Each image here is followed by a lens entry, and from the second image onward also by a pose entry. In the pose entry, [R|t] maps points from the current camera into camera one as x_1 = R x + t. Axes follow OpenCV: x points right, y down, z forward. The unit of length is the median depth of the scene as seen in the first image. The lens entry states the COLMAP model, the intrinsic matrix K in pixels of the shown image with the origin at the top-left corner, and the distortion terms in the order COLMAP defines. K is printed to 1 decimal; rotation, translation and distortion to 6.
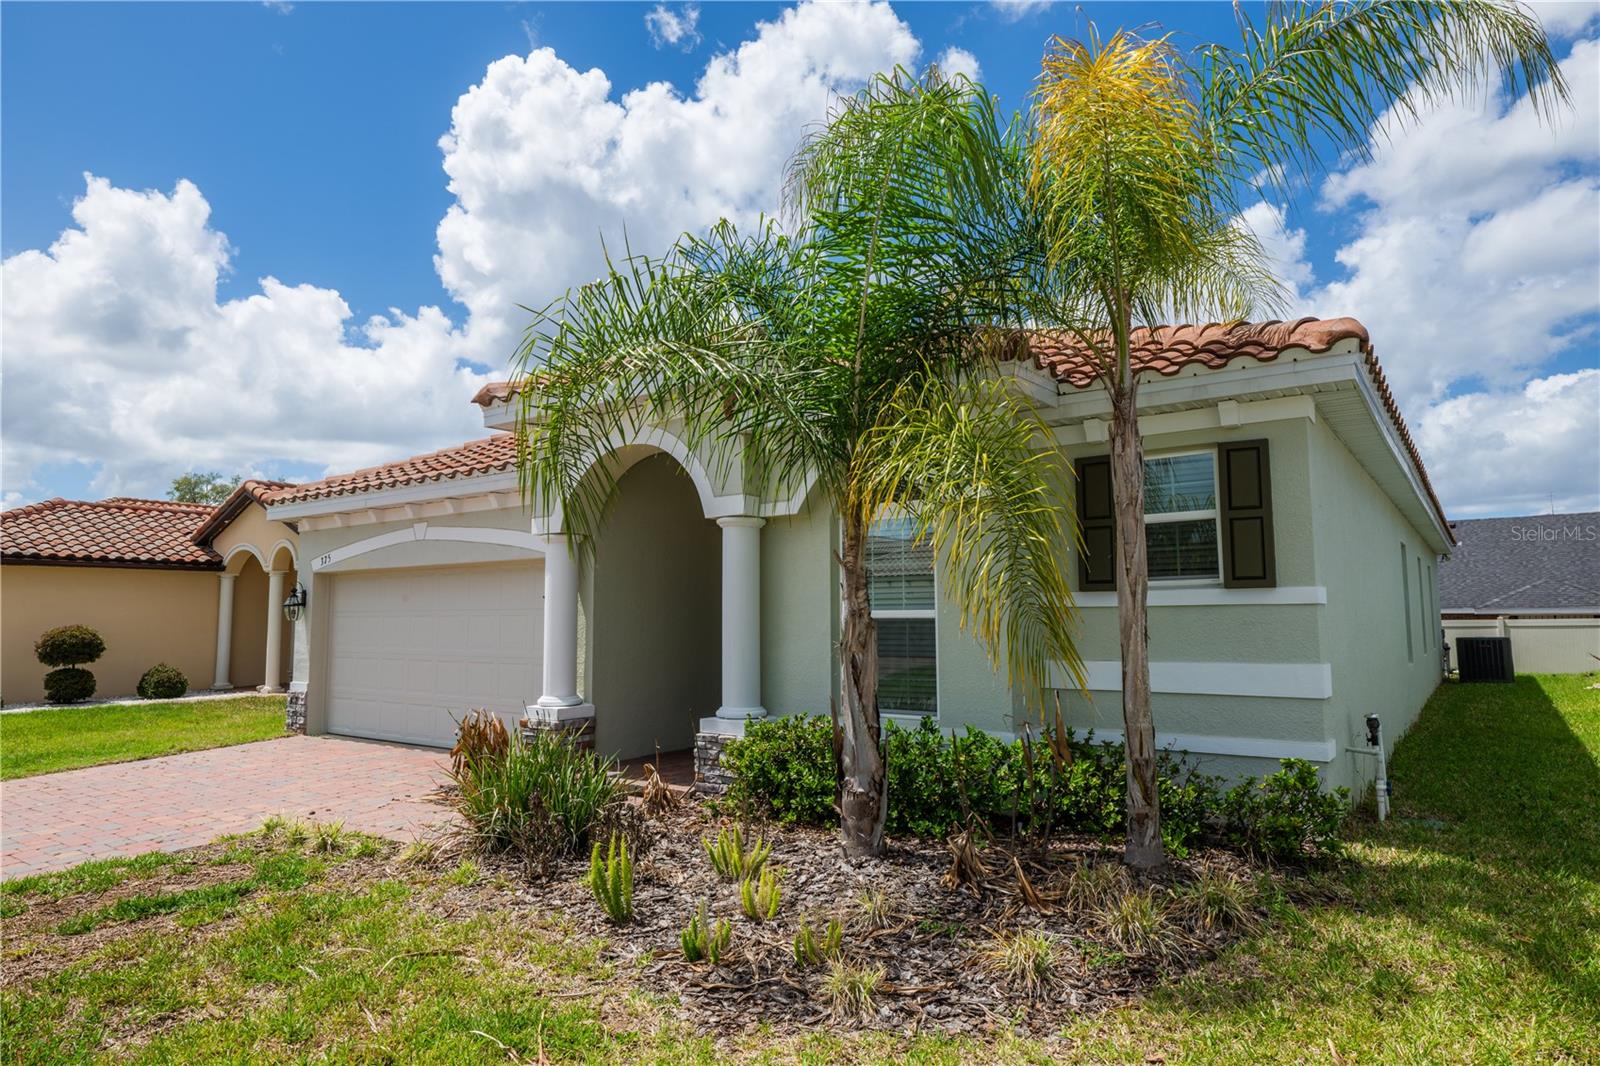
lens RADIAL K [[937.3, 0, 800.0], [0, 937.3, 533.0], [0, 0, 1]] dist [0.000704, 0.000182]
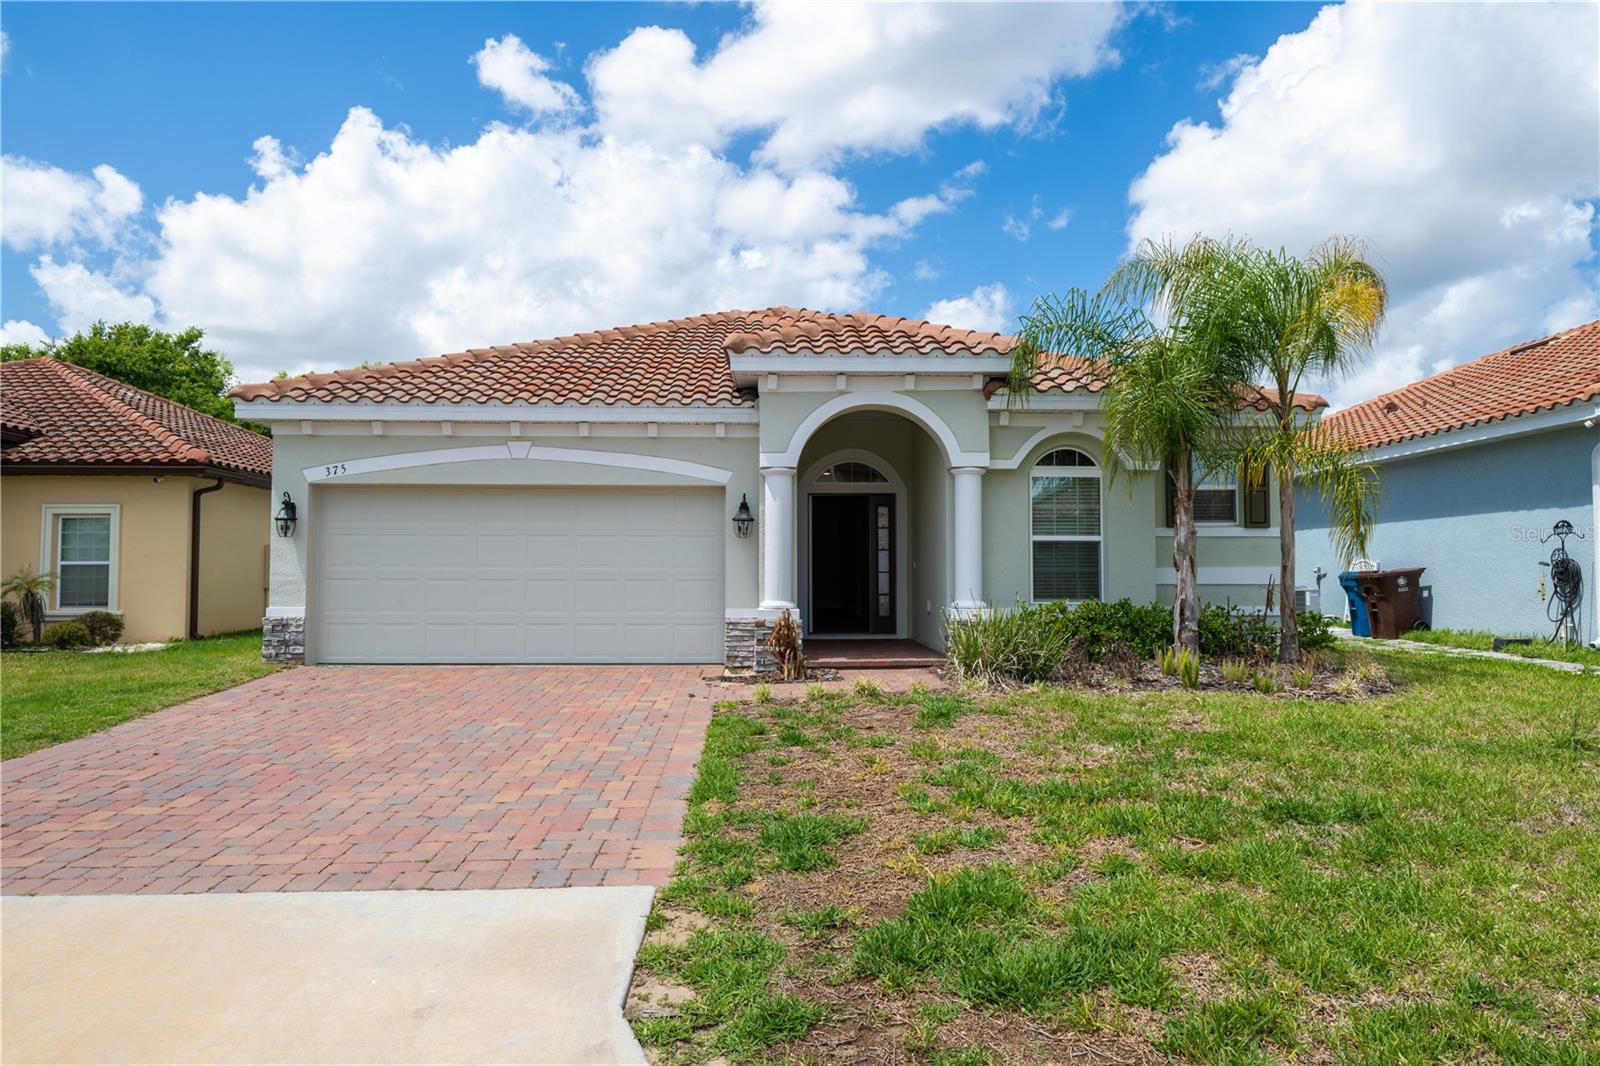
lens RADIAL K [[1093.8, 0, 800.0], [0, 1093.8, 533.0], [0, 0, 1]] dist [-0.001357, -0.000631]
pose [[0.784727, 0.026096, 0.619292, -0.867954], [-0.063073, 0.997289, 0.037898, 0.023142], [-0.616624, -0.068800, 0.784246, -0.094117]]
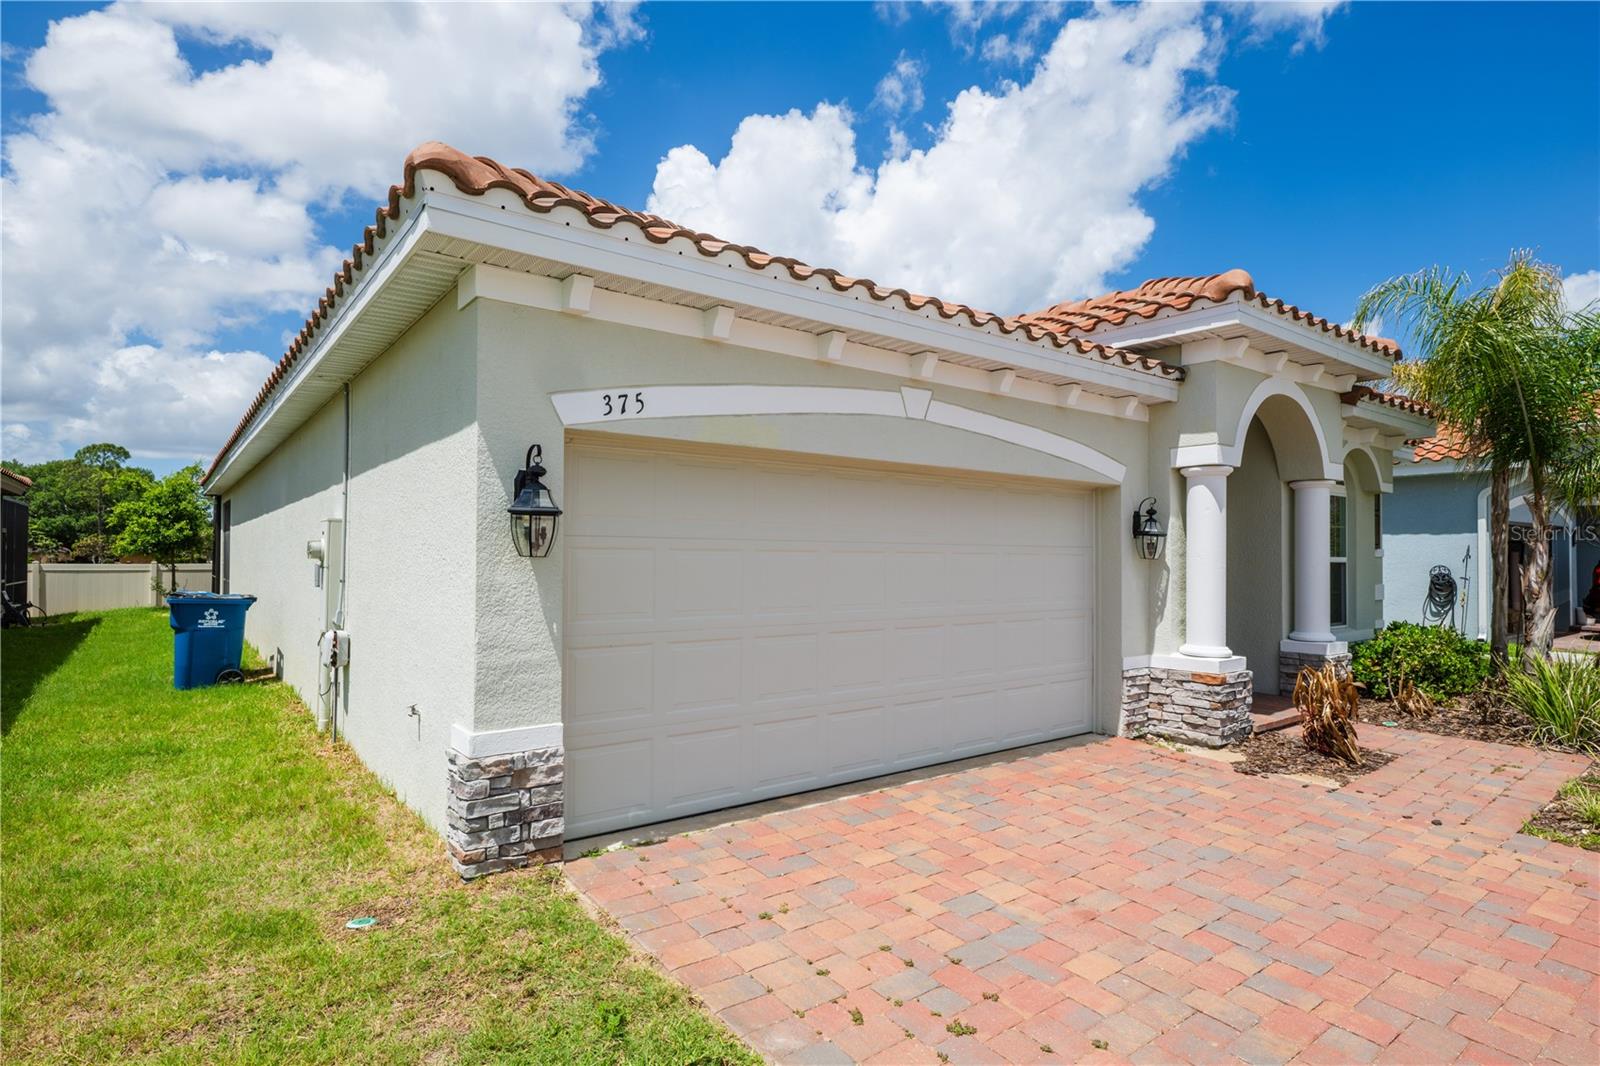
lens RADIAL K [[867.9, 0, 847.8], [0, 867.9, 541.7], [0, 0, 1]] dist [0.000218, 0.000050]
pose [[0.250501, 0.028330, 0.967702, -0.902869], [-0.092506, 0.995699, -0.005203, 0.086151], [-0.963687, -0.088215, 0.252044, 0.880948]]
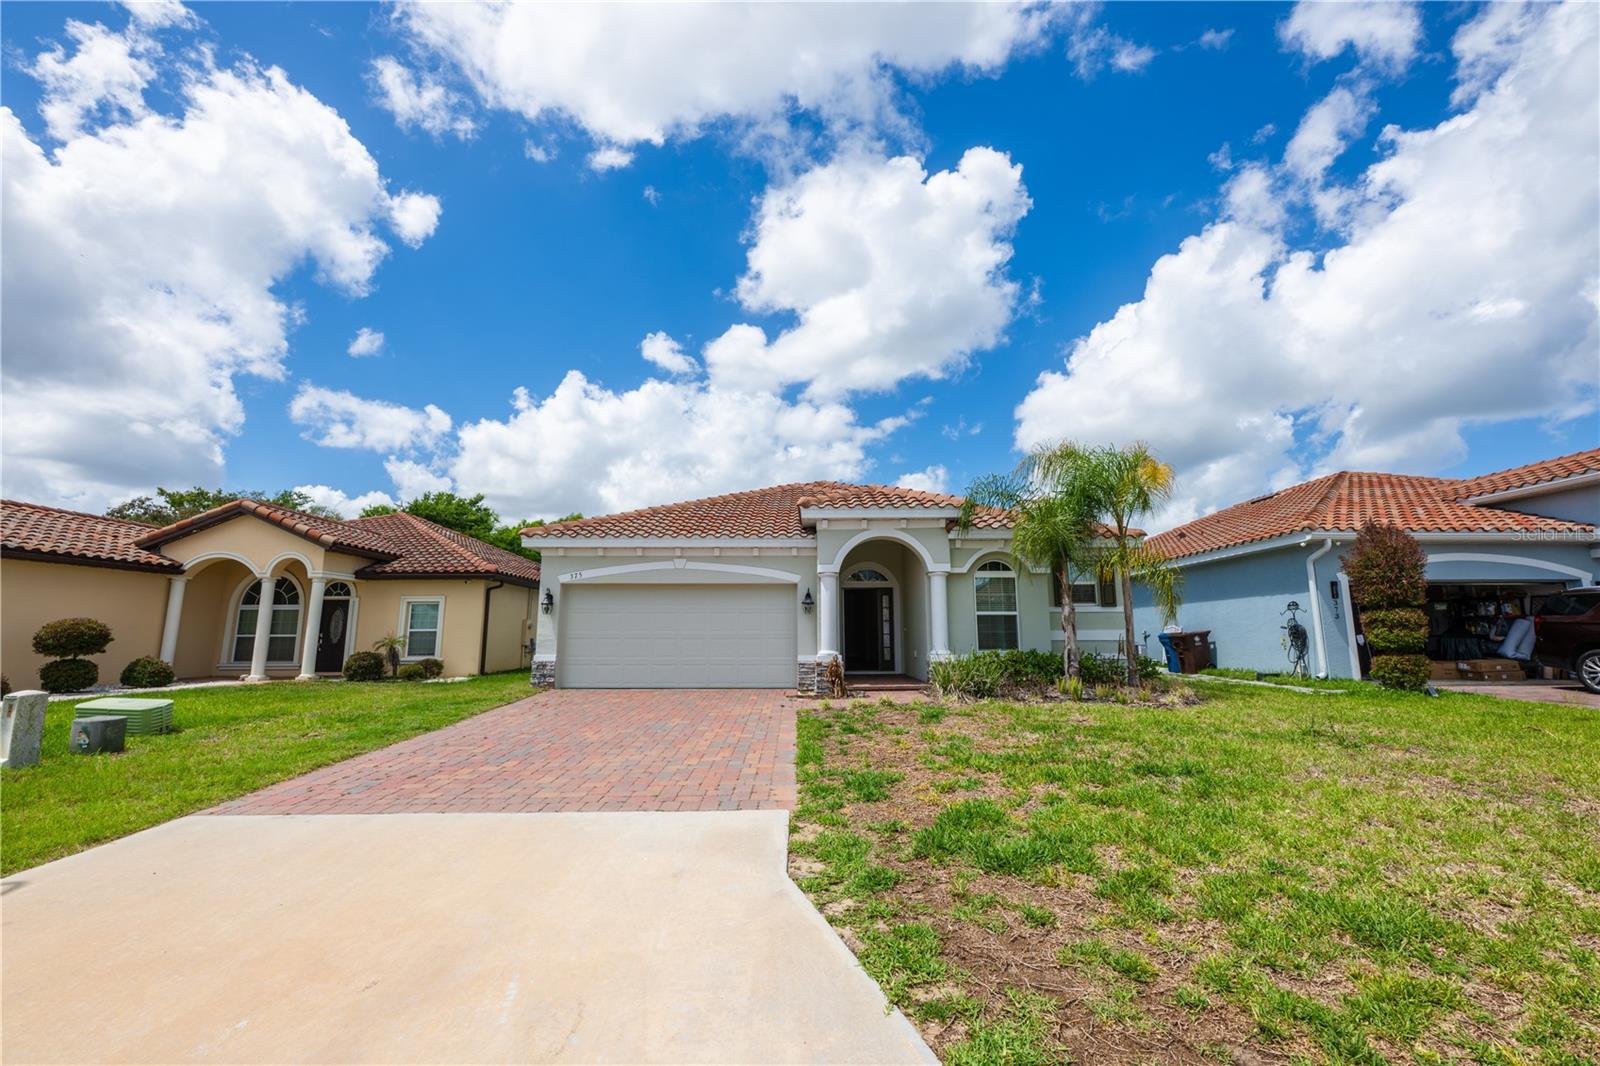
lens RADIAL K [[653.9, 0, 800.0], [0, 653.9, 533.0], [0, 0, 1]] dist [-0.002283, -0.000307]
pose [[0.804445, 0.094631, 0.586441, -0.922684], [-0.057822, 0.995016, -0.081244, 0.027047], [-0.591206, 0.031447, 0.805907, -0.107815]]
